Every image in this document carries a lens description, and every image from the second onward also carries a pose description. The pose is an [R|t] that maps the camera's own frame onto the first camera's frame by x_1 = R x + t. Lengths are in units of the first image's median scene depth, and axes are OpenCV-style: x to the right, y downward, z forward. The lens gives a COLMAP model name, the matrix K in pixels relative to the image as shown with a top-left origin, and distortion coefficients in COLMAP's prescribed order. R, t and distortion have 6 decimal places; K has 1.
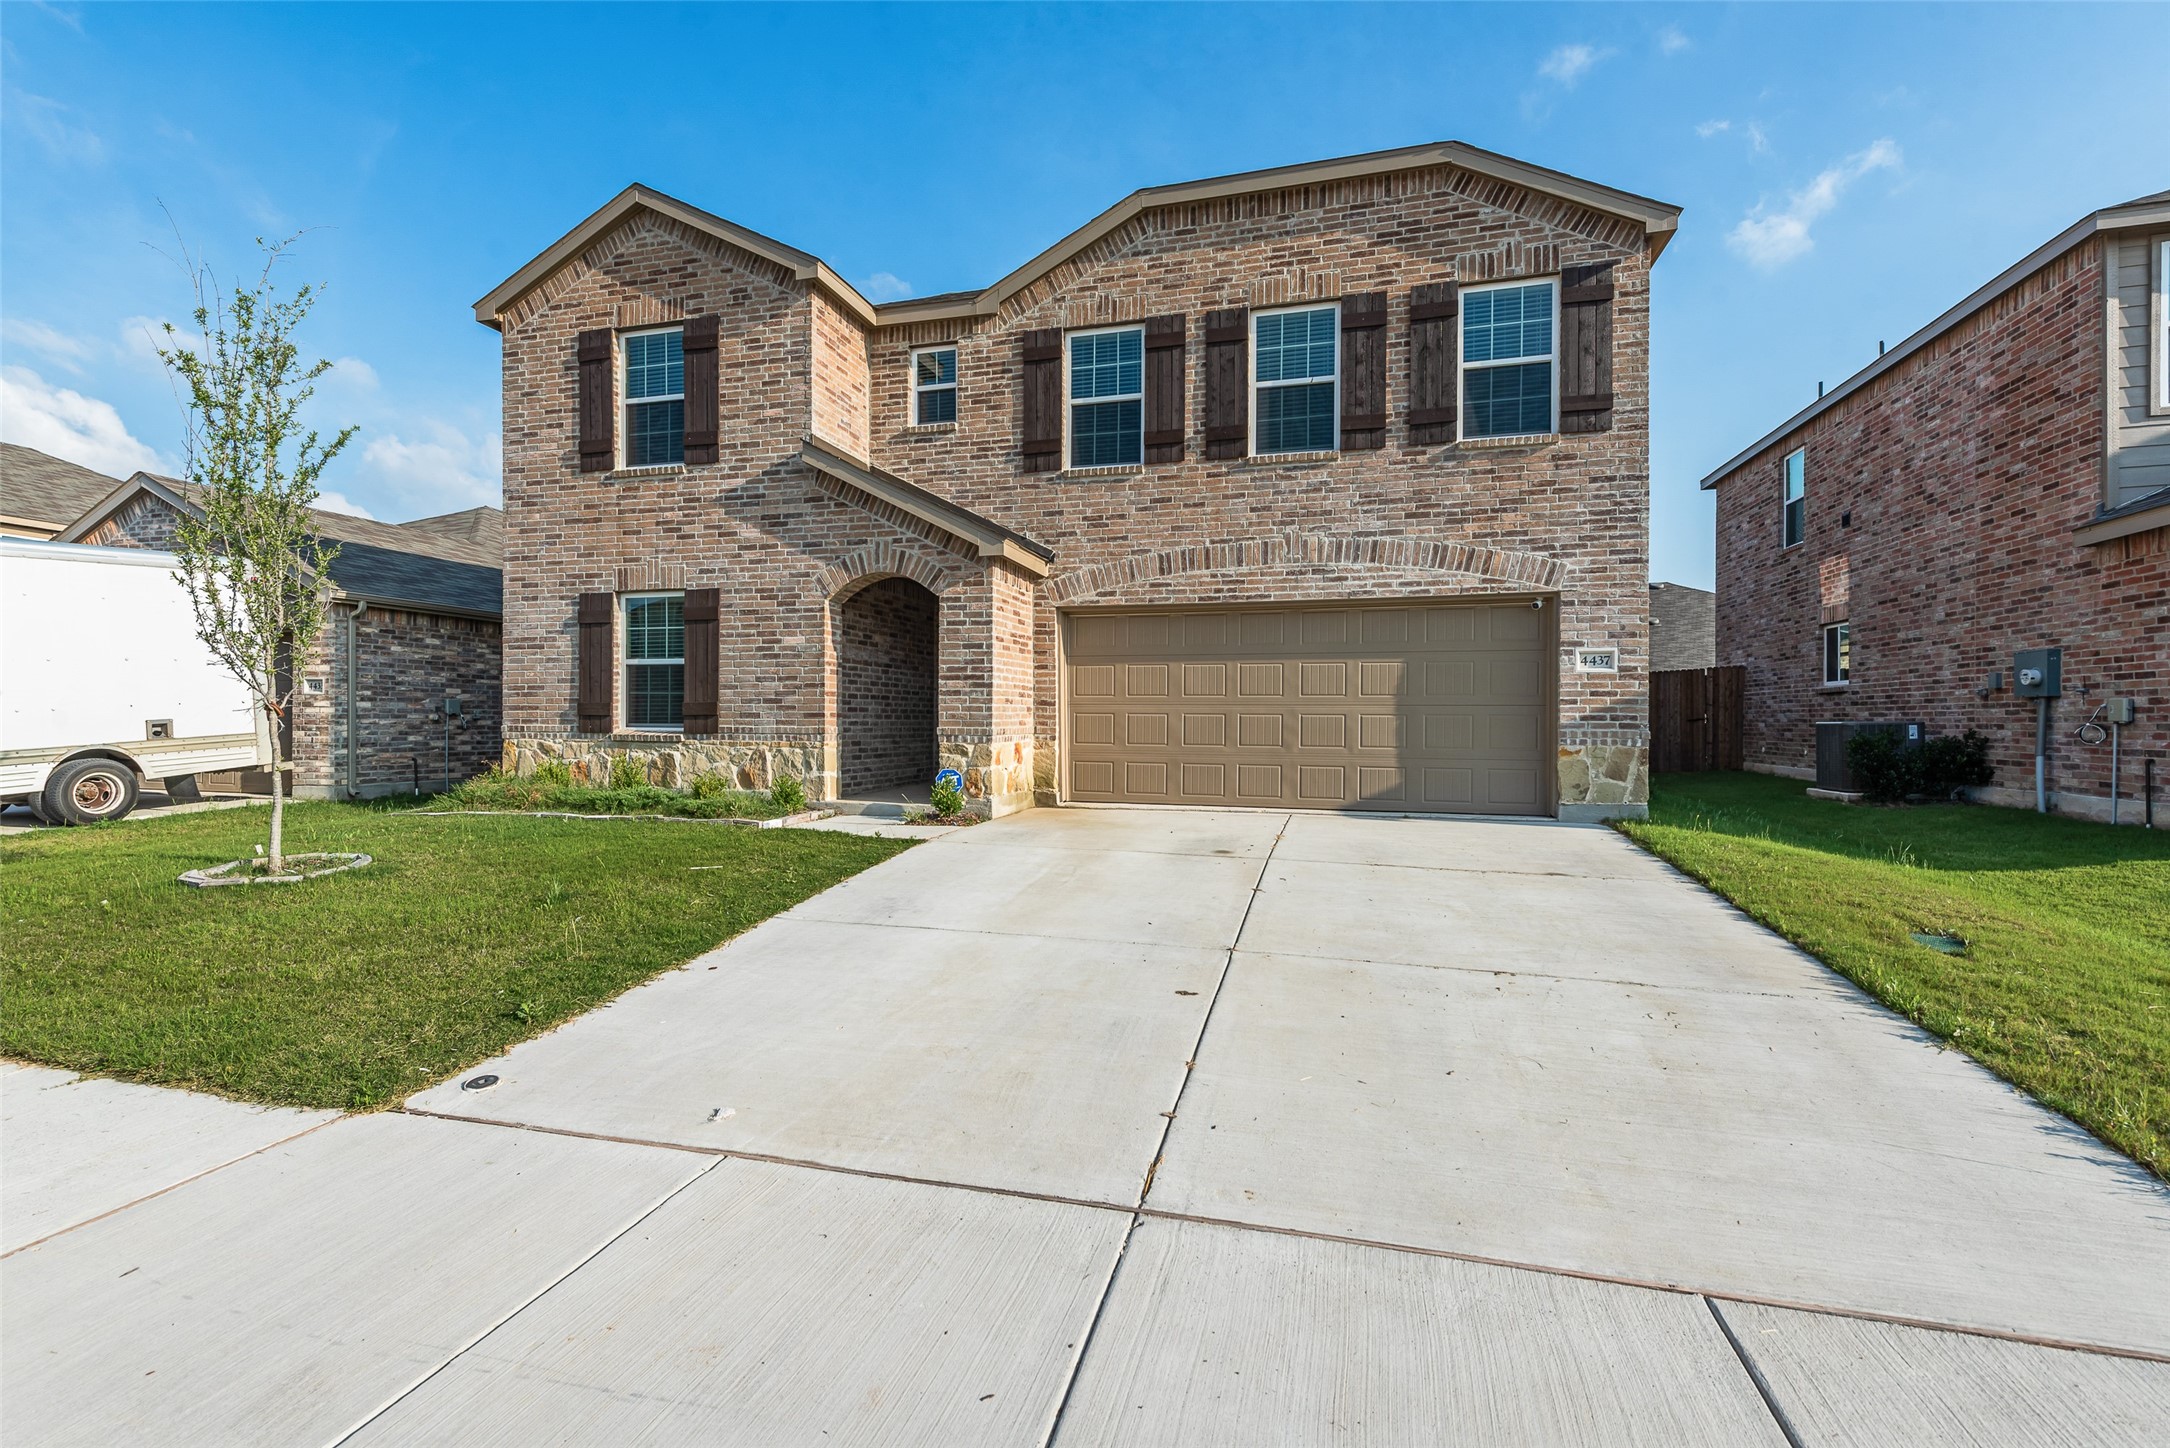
lens RADIAL K [[1024.1, 0, 1083.3], [0, 1024.1, 720.4], [0, 0, 1]] dist [0.016209, 0.000131]
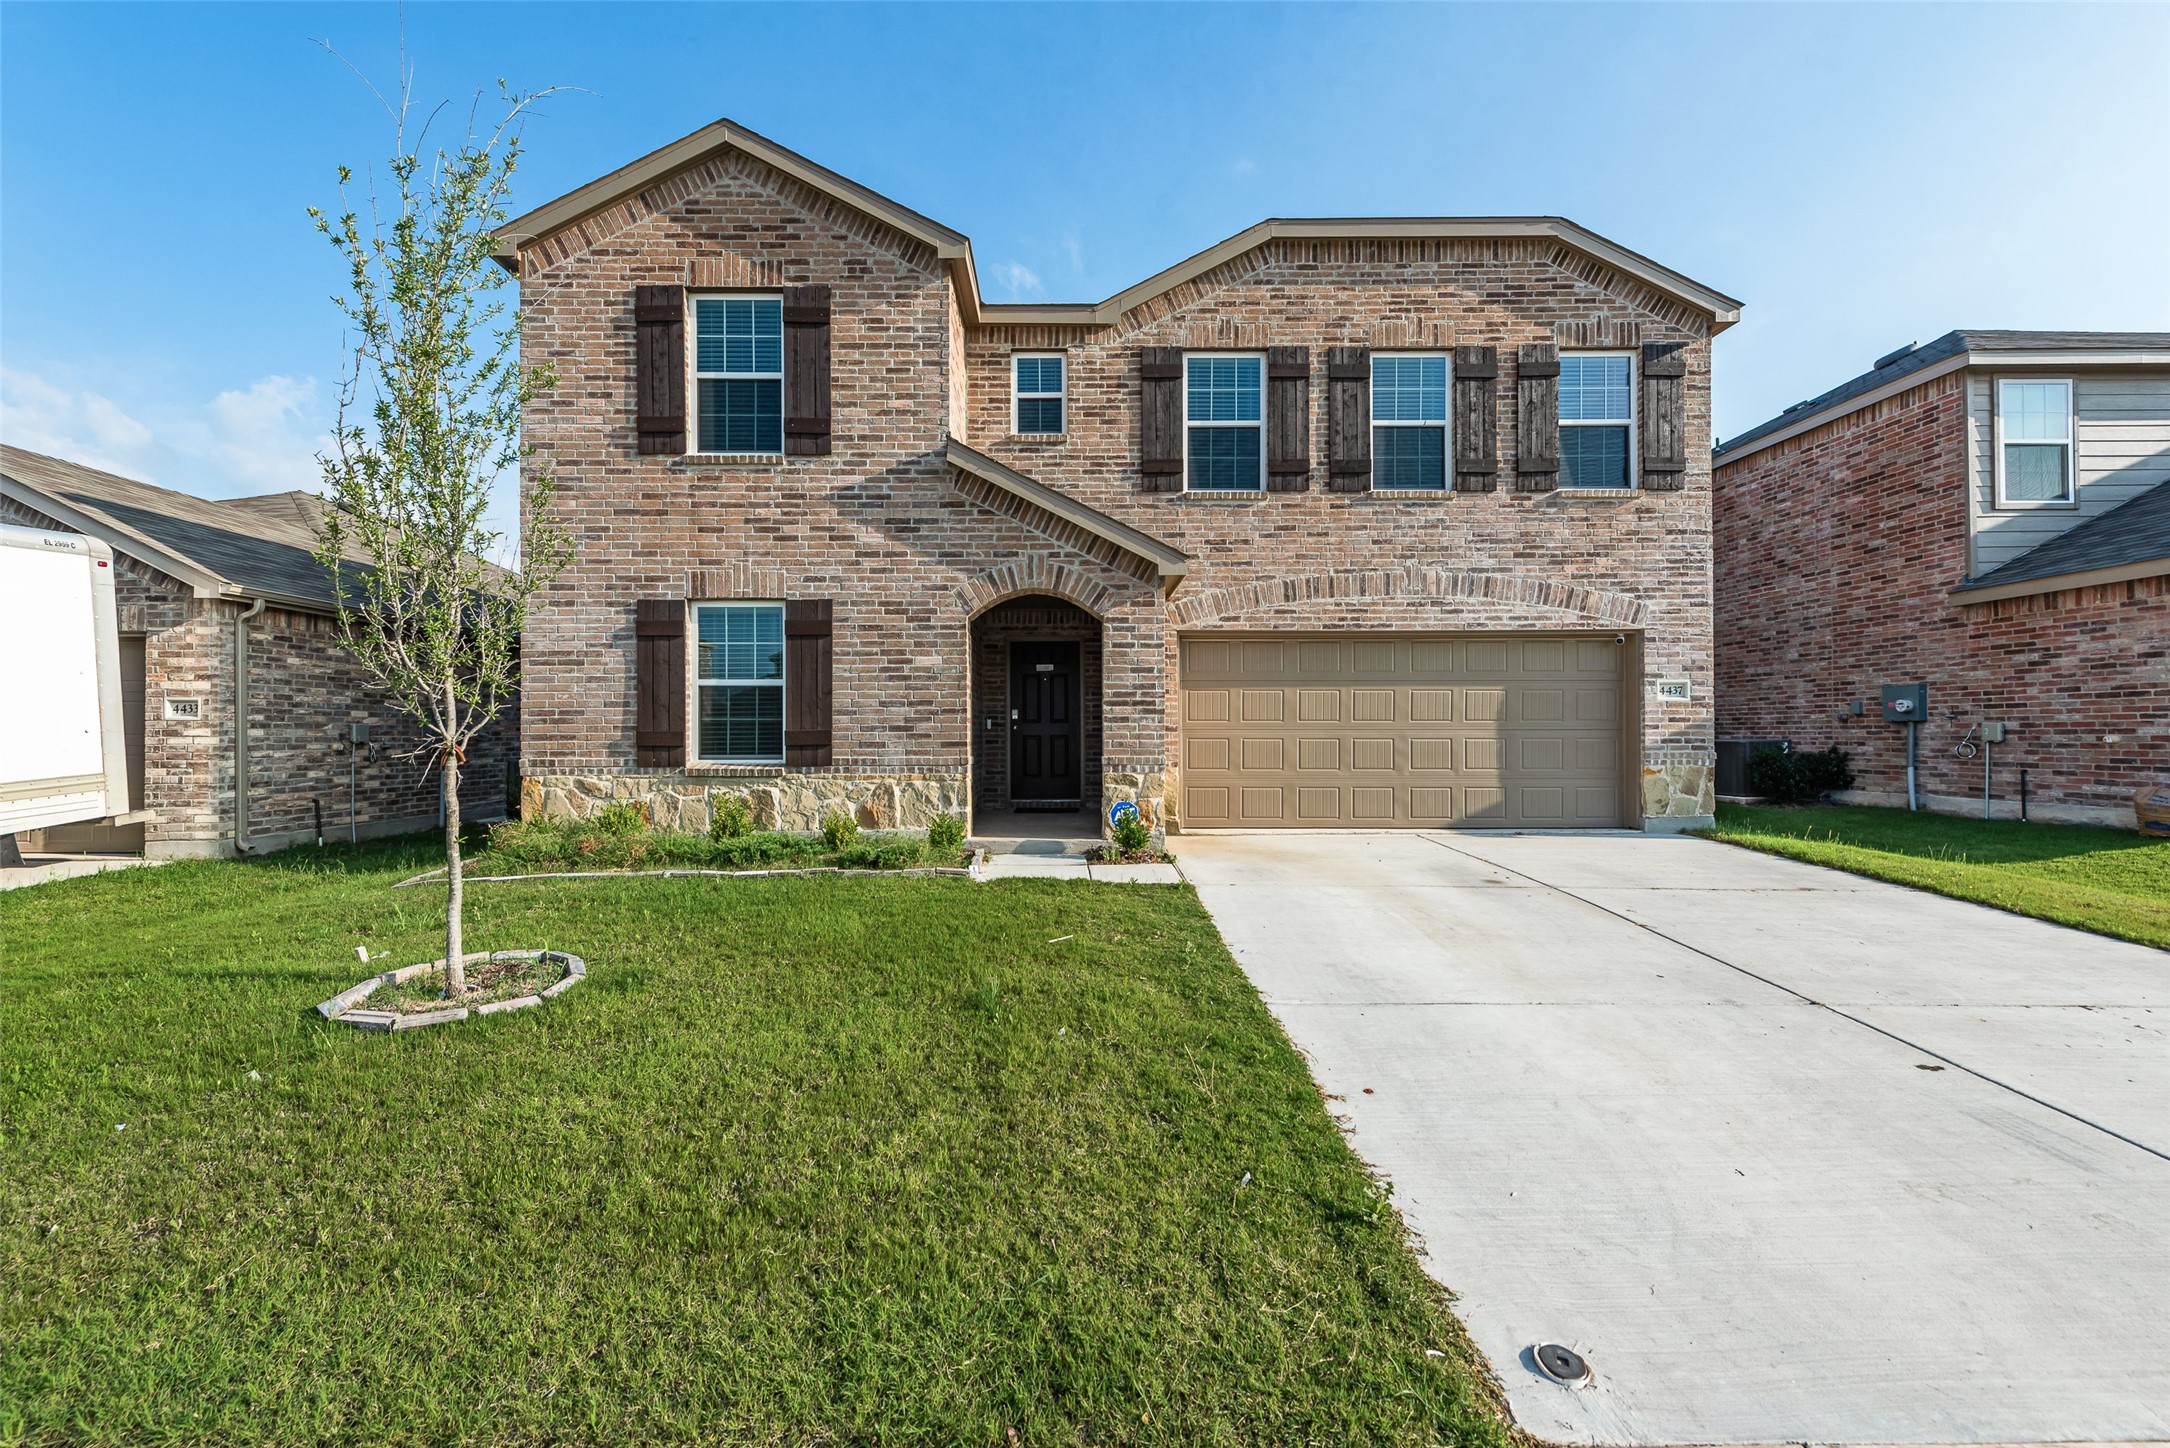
lens RADIAL K [[916.4, 0, 1088.1], [0, 916.4, 727.1], [0, 0, 1]] dist [0.011425, -0.001385]
pose [[0.956152, -0.004441, 0.292836, -0.377157], [0.006357, 0.999964, -0.005590, -0.014554], [-0.292800, 0.007207, 0.956146, 0.193104]]
